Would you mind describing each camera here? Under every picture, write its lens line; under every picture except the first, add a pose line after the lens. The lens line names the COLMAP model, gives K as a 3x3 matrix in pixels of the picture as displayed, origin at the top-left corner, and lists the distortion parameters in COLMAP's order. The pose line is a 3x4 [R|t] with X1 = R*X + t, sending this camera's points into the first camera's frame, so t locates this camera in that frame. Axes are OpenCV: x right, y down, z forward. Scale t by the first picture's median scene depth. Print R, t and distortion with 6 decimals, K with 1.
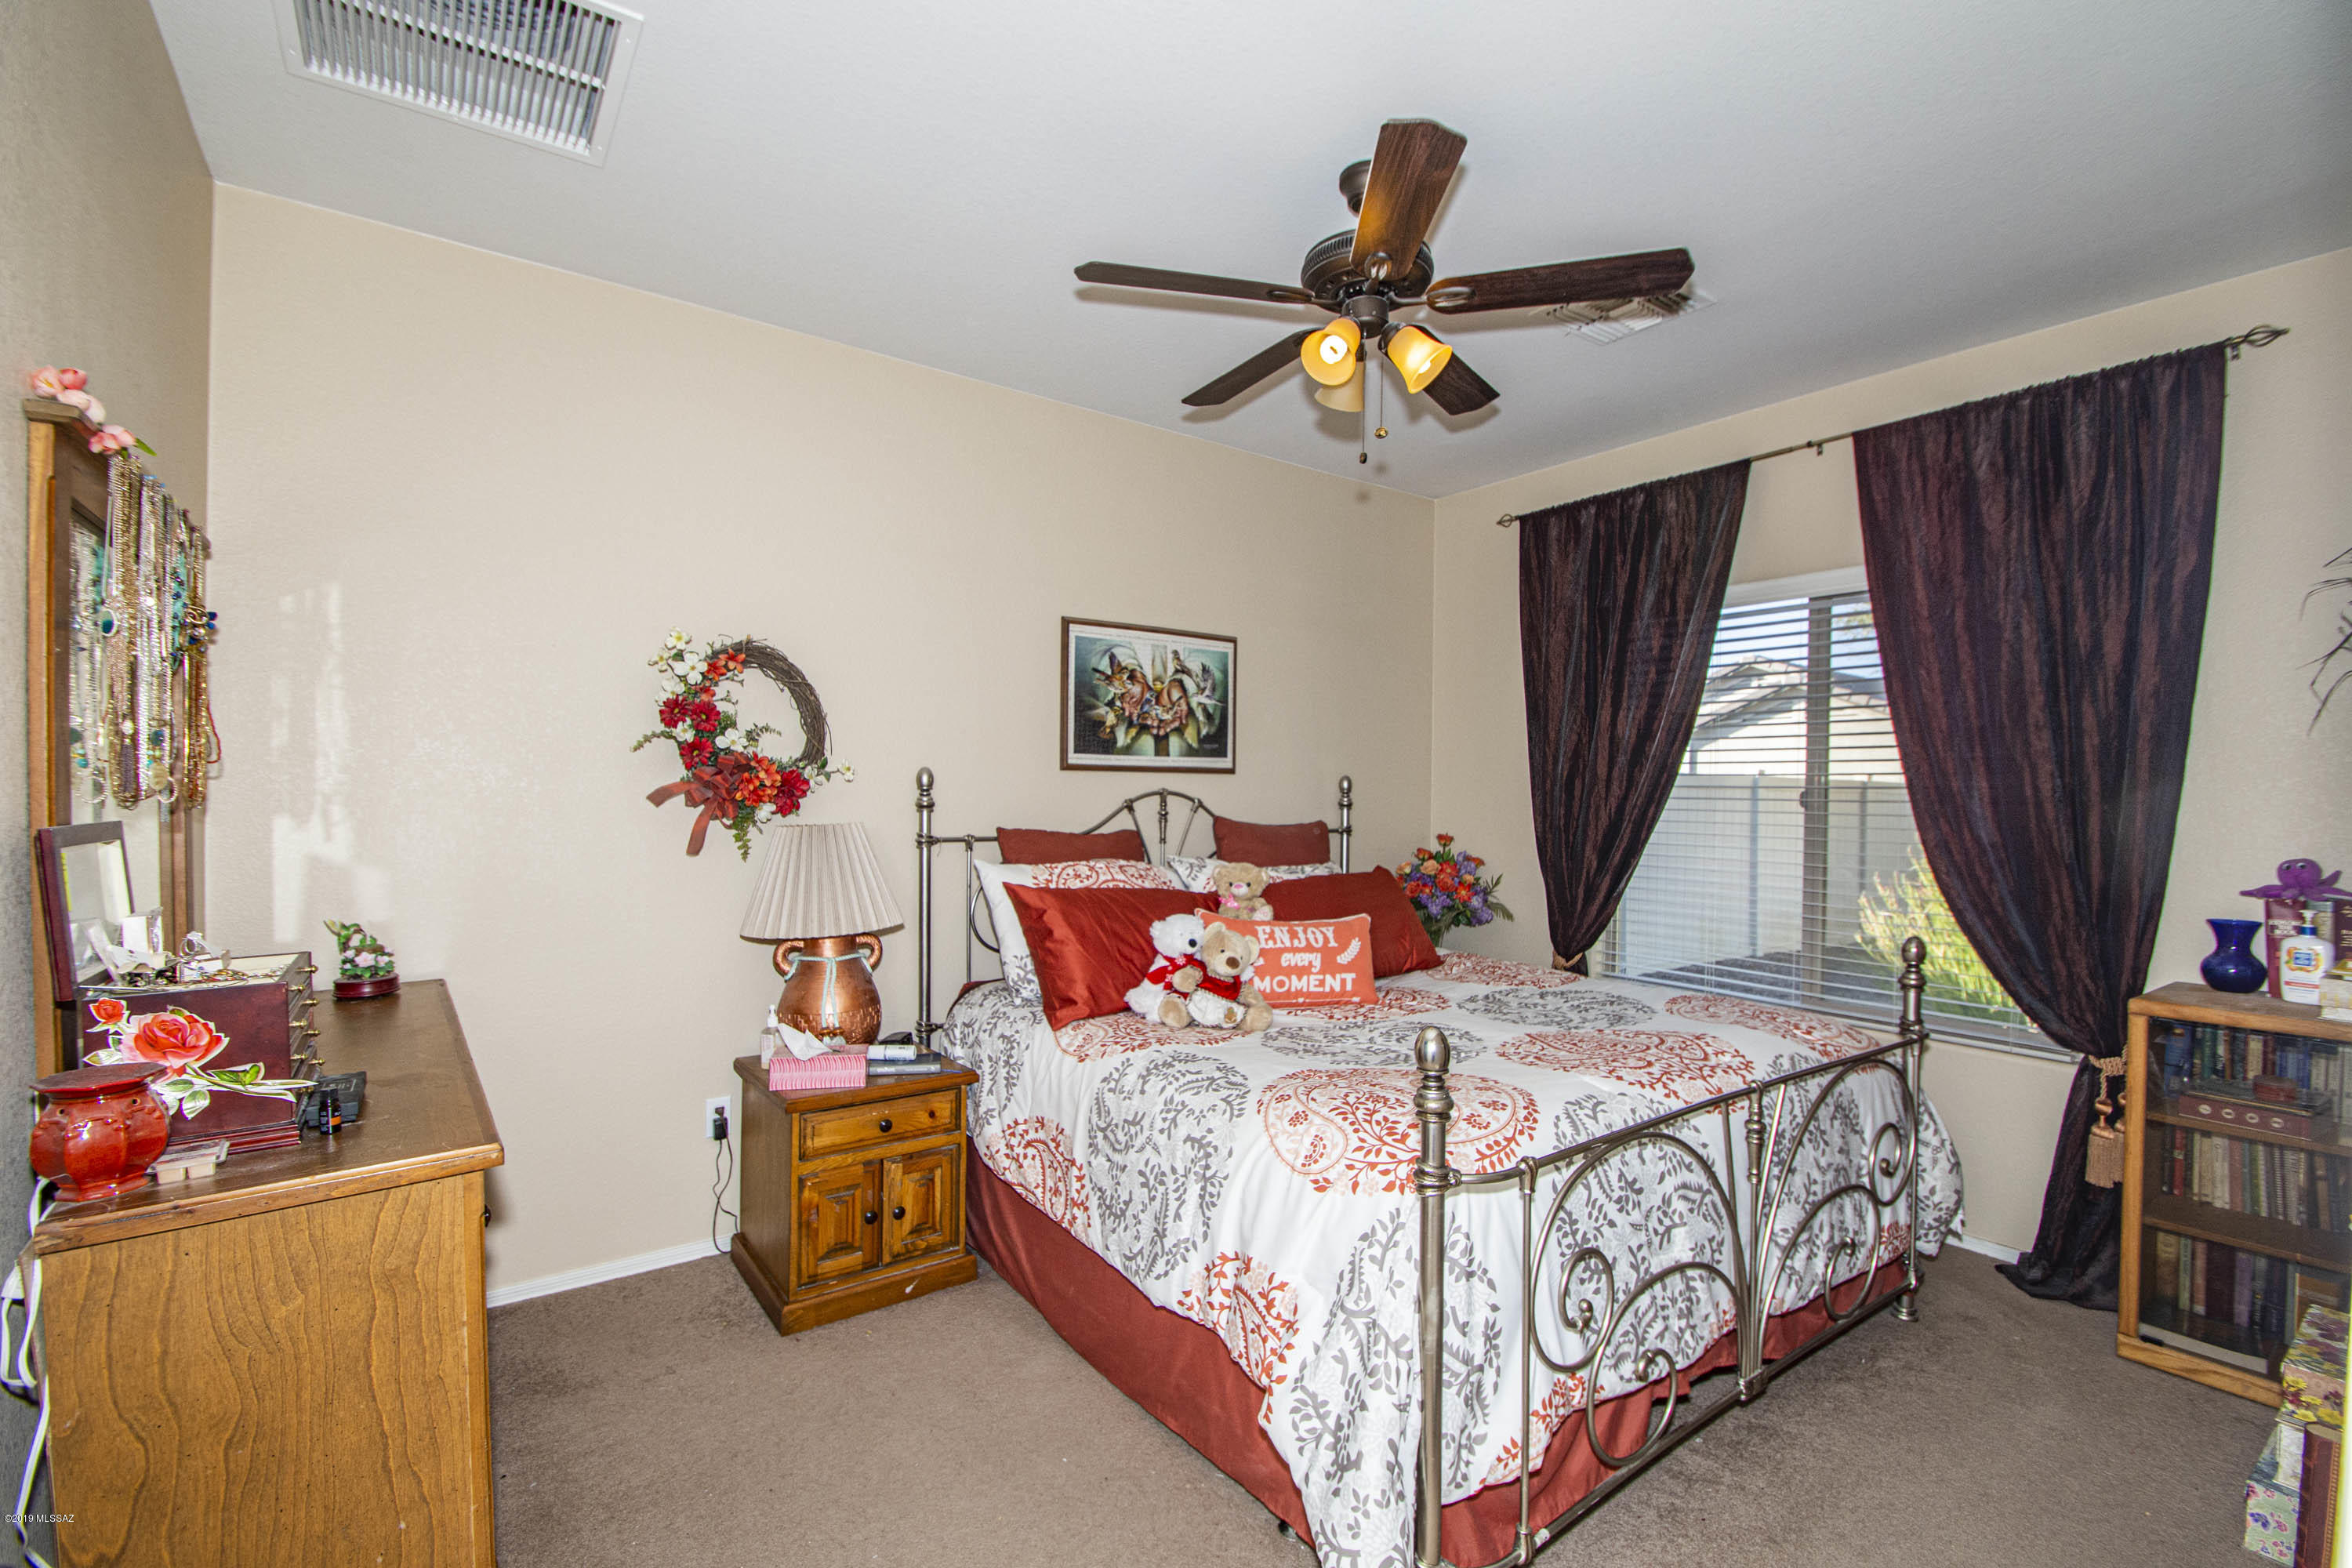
lens RADIAL K [[1035.0, 0, 1105.4], [0, 1035.0, 782.6], [0, 0, 1]] dist [0.000080, -0.006708]
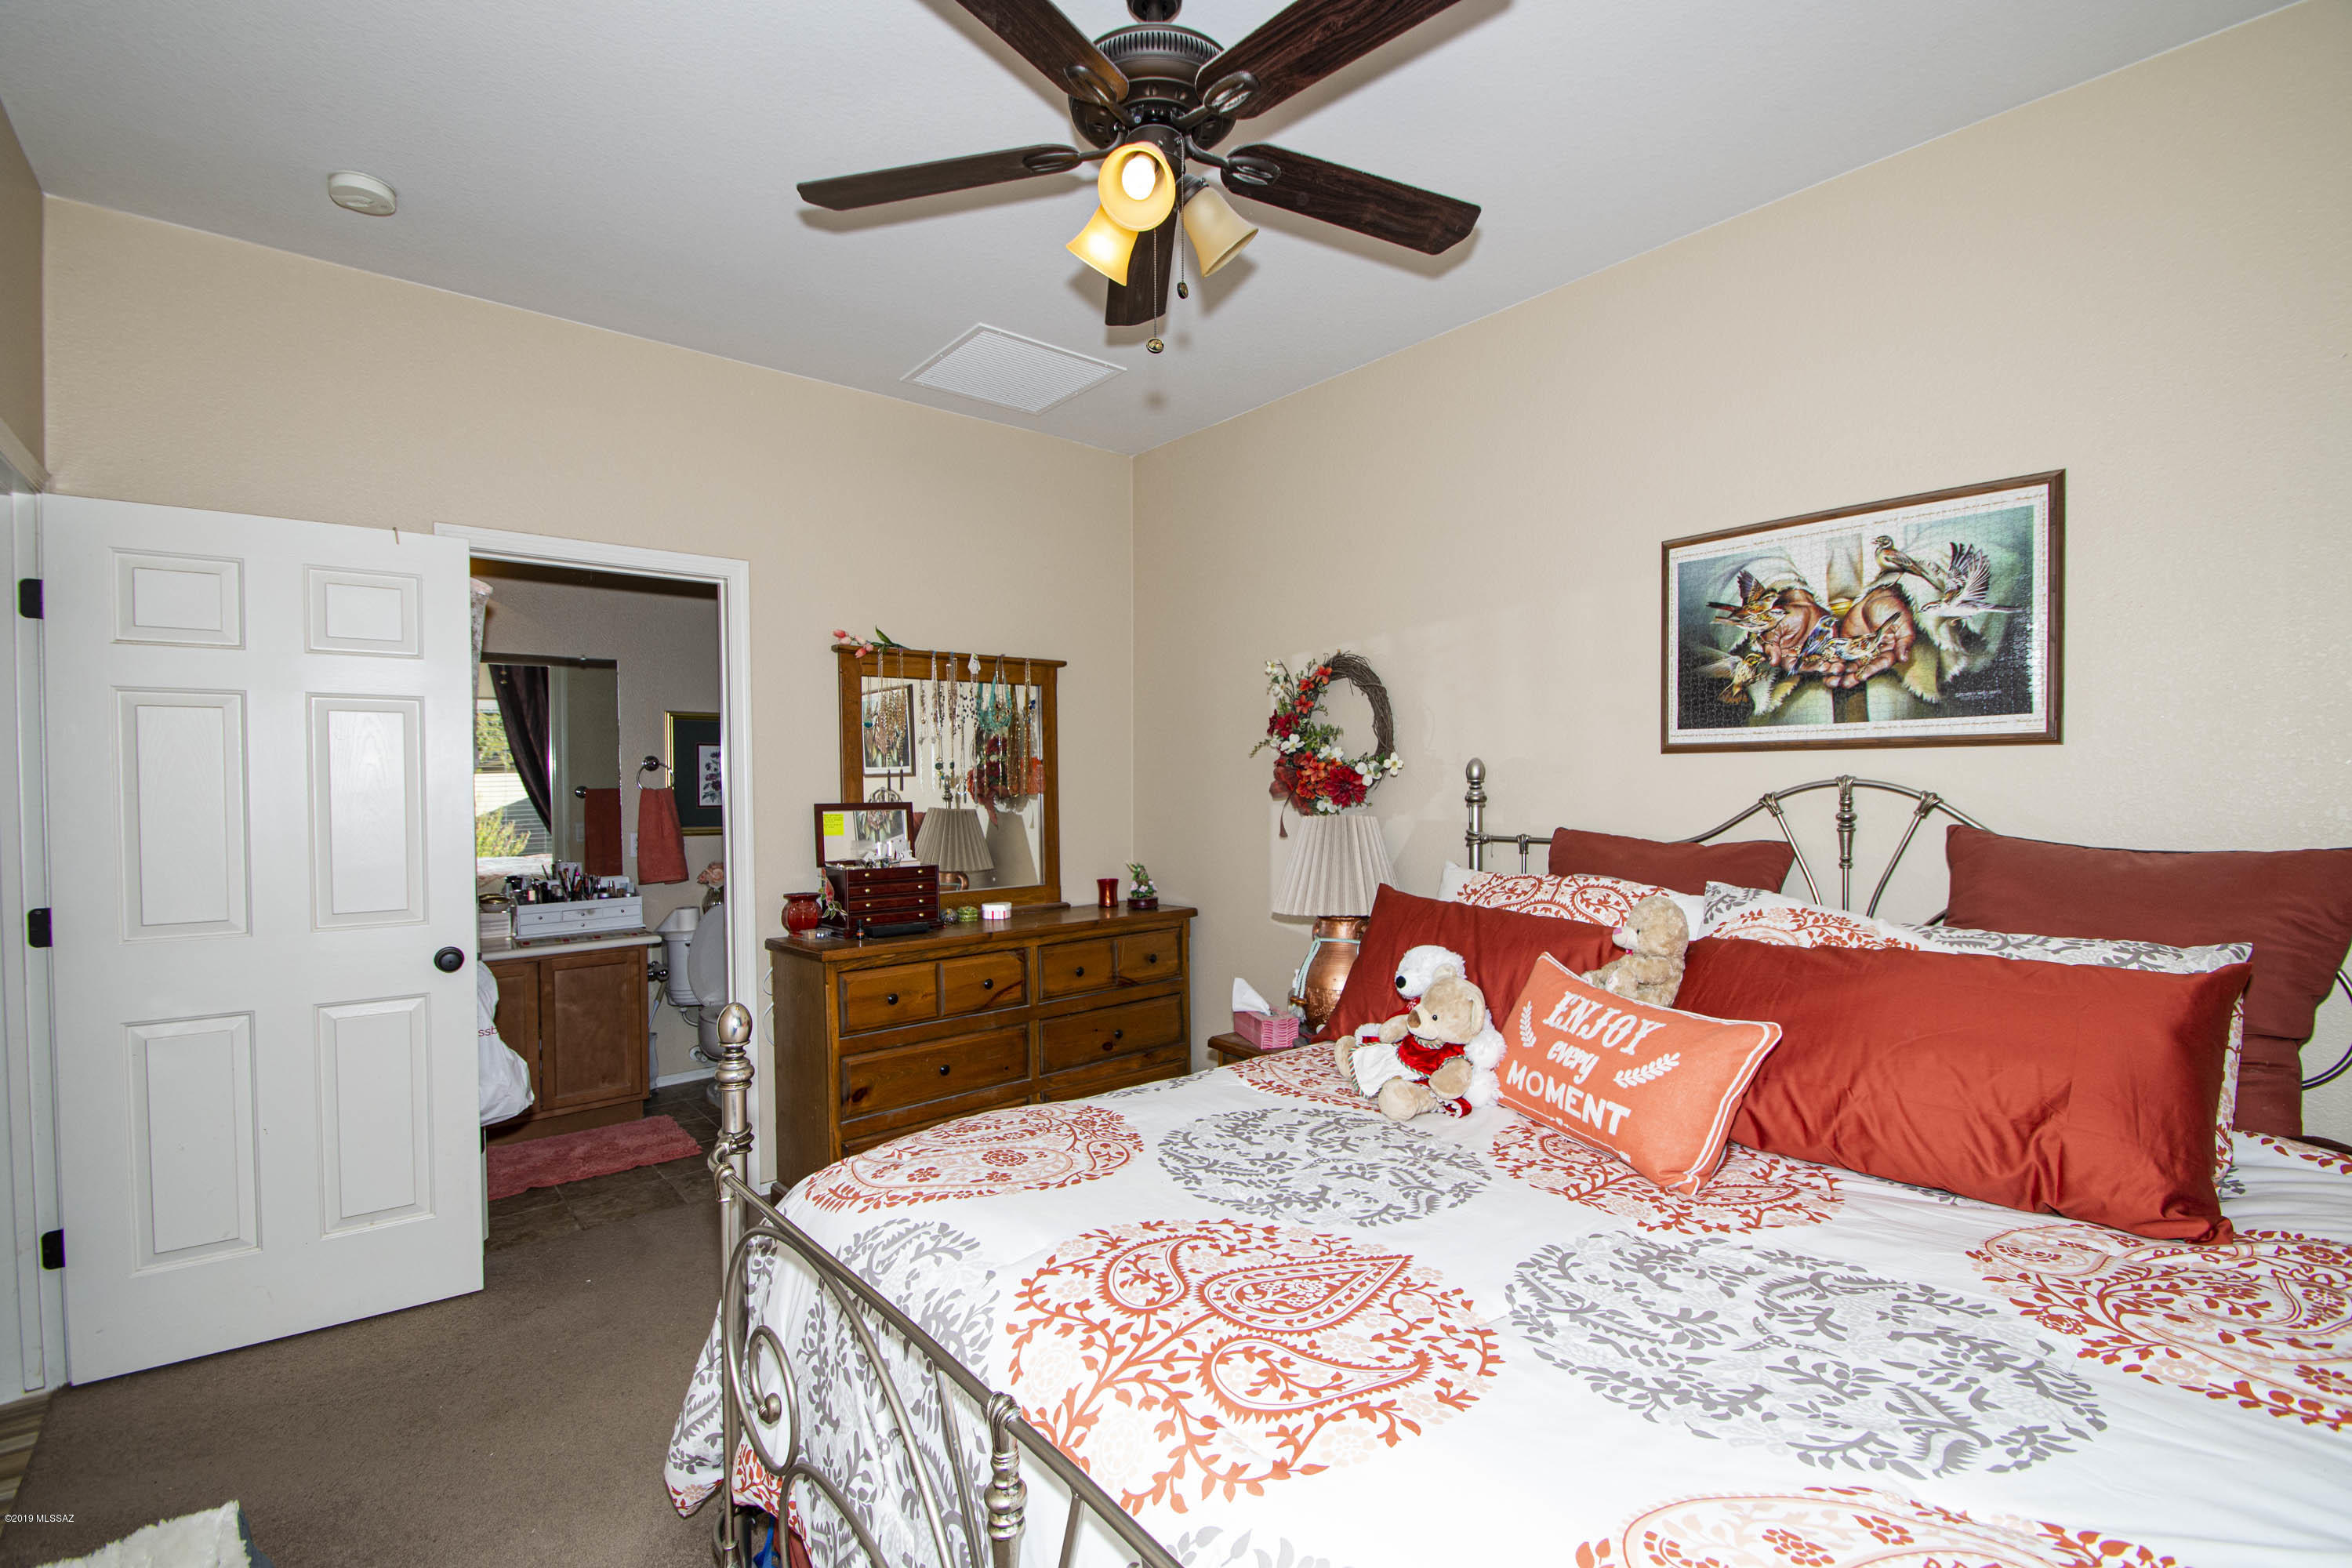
lens RADIAL K [[1035.0, 0, 1220.2], [0, 1035.0, 772.7], [0, 0, 1]] dist [0.000080, -0.006708]
pose [[0.126795, -0.022562, -0.991672, 0.619600], [0.013316, 0.999690, -0.021041, 0.012183], [0.991840, -0.010538, 0.127056, 0.583395]]
